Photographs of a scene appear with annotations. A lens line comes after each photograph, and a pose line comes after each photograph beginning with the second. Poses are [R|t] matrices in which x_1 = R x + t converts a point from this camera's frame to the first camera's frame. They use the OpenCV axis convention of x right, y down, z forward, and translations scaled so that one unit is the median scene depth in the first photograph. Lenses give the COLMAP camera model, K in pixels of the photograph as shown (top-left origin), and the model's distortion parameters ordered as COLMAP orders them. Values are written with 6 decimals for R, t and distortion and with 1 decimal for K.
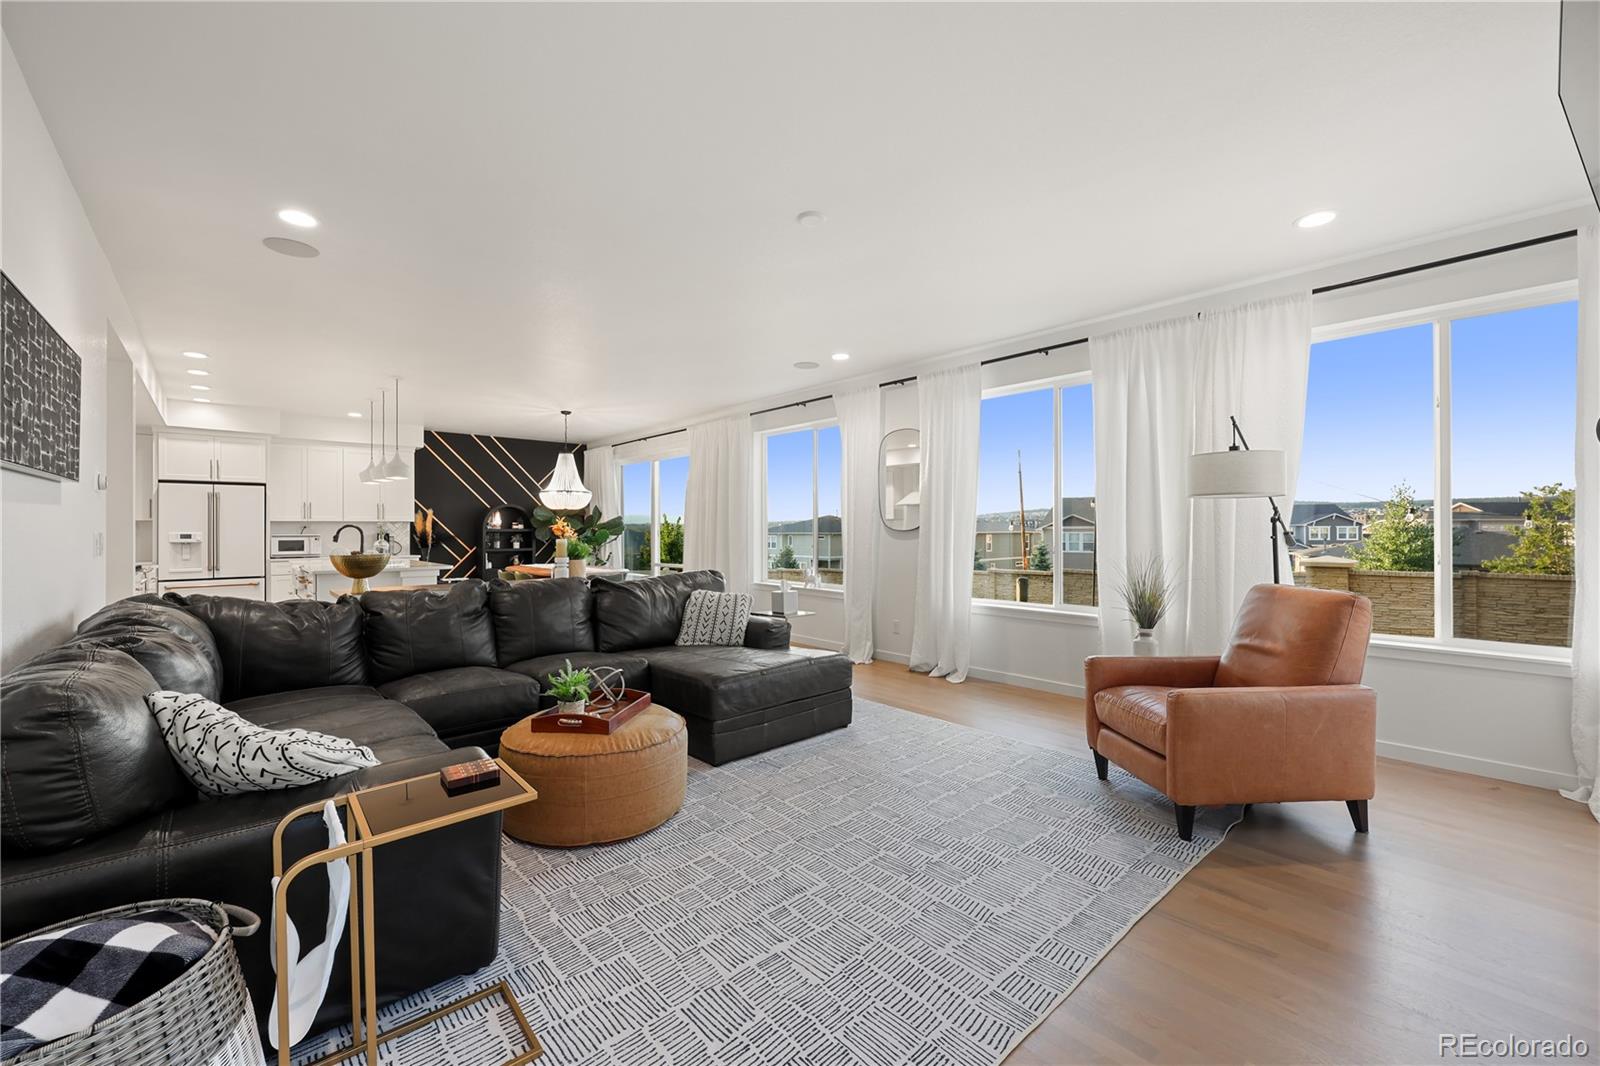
lens RADIAL K [[642.9, 0, 801.3], [0, 642.9, 529.2], [0, 0, 1]] dist [-0.000135, -0.000450]
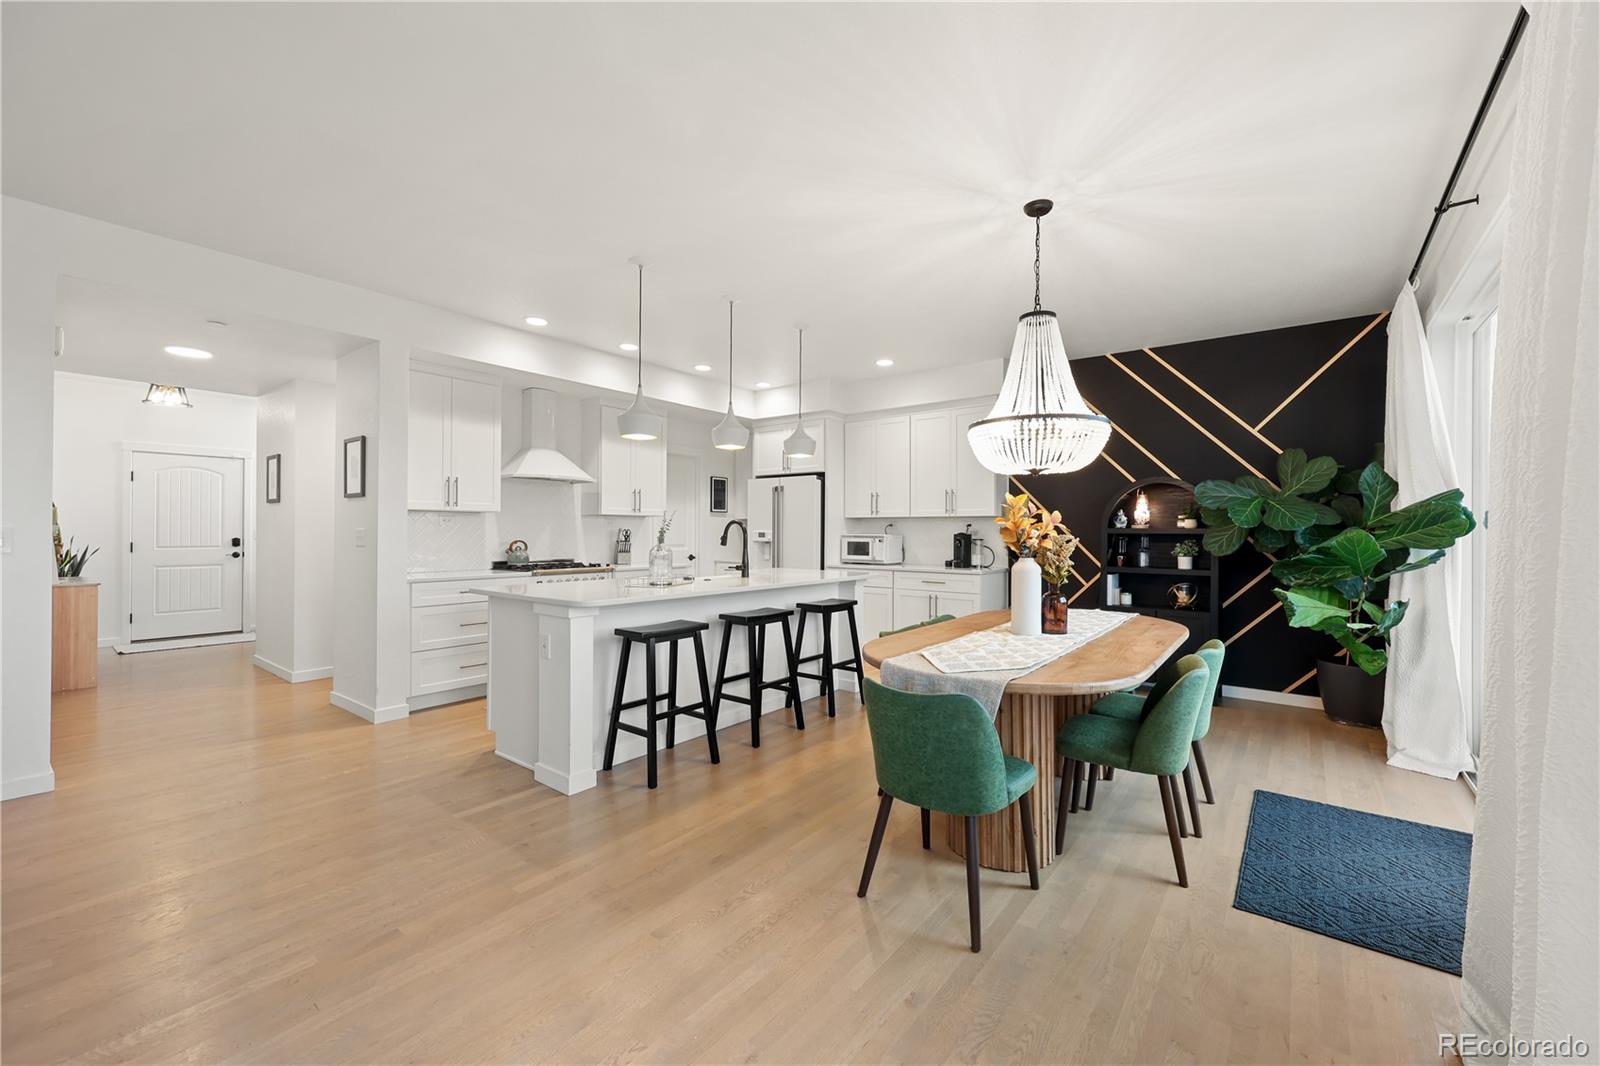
lens RADIAL K [[642.9, 0, 797.0], [0, 642.9, 528.9], [0, 0, 1]] dist [-0.000135, -0.000450]
pose [[0.168681, 0.001820, -0.985669, -0.021449], [-0.005088, 0.999987, 0.000975, 0.001048], [0.985658, 0.004851, 0.168688, 0.671112]]
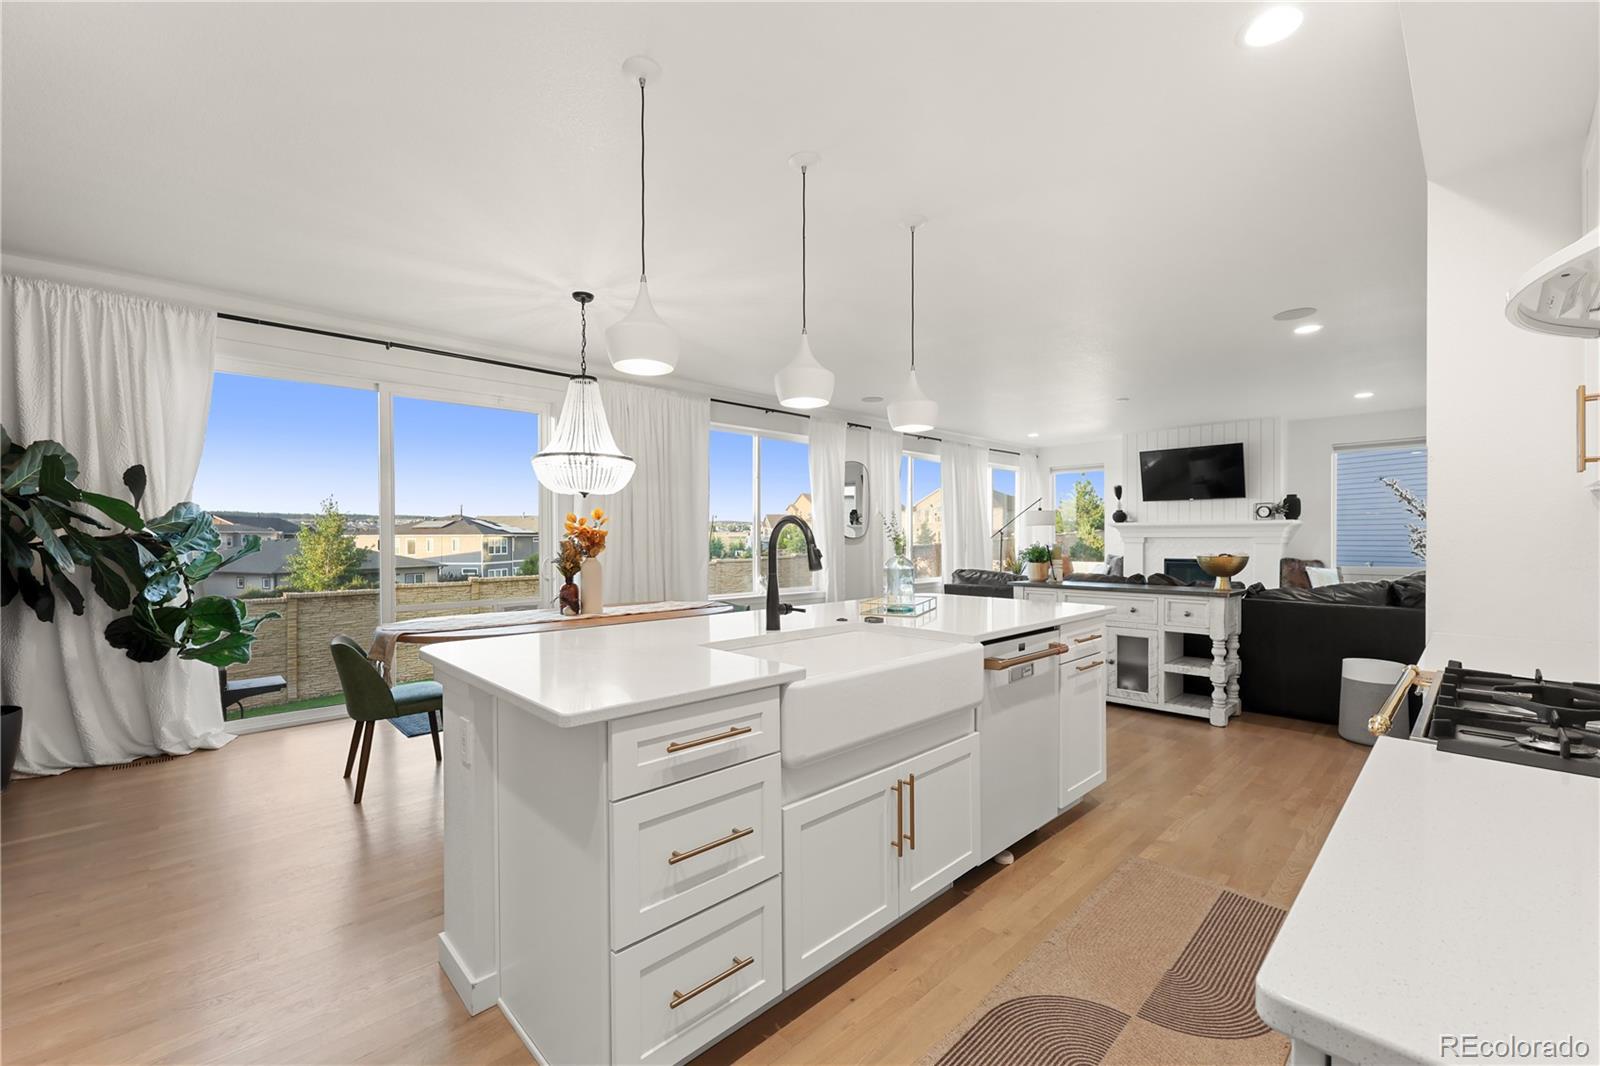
lens RADIAL K [[642.9, 0, 795.6], [0, 642.9, 539.4], [0, 0, 1]] dist [-0.000135, -0.000450]
pose [[-0.016140, 0.001529, 0.999869, -0.721377], [0.001962, 0.999997, -0.001498, 0.003988], [-0.999868, 0.001938, -0.016143, 0.706767]]
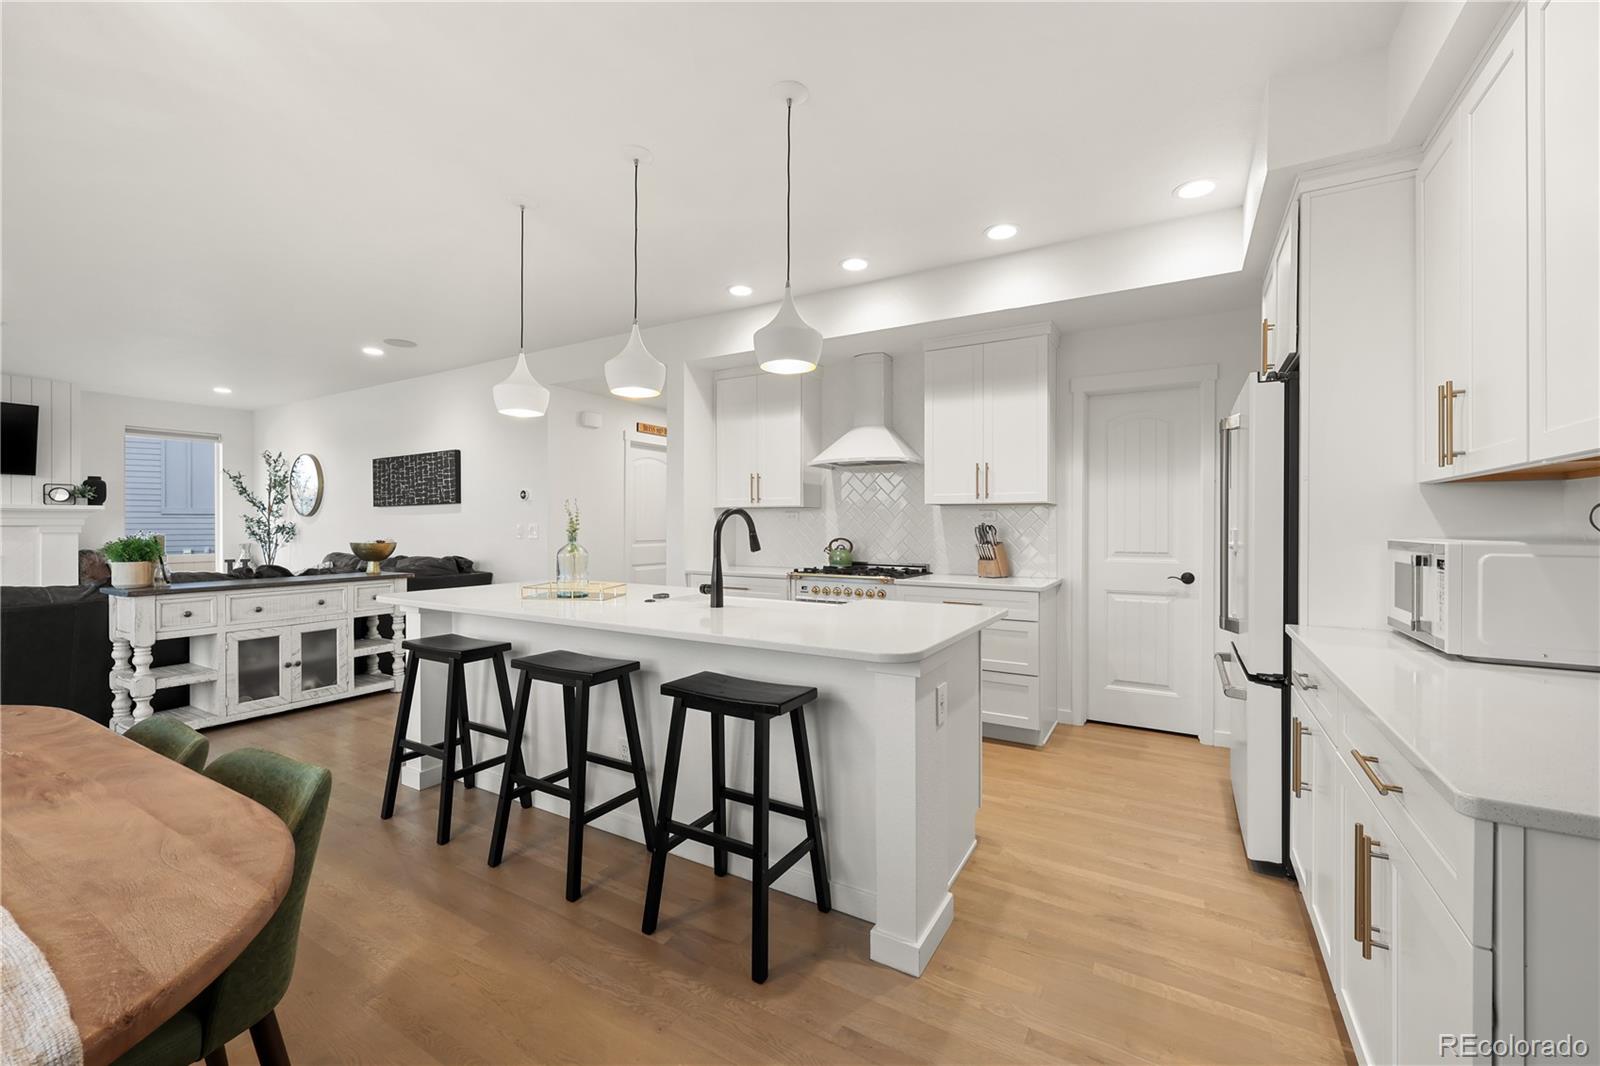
lens RADIAL K [[642.9, 0, 797.3], [0, 642.9, 529.8], [0, 0, 1]] dist [-0.000135, -0.000450]
pose [[-0.955261, 0.004534, -0.295728, -0.438589], [0.002462, 0.999970, 0.007378, 0.002523], [0.295753, 0.006319, -0.955244, 0.976727]]
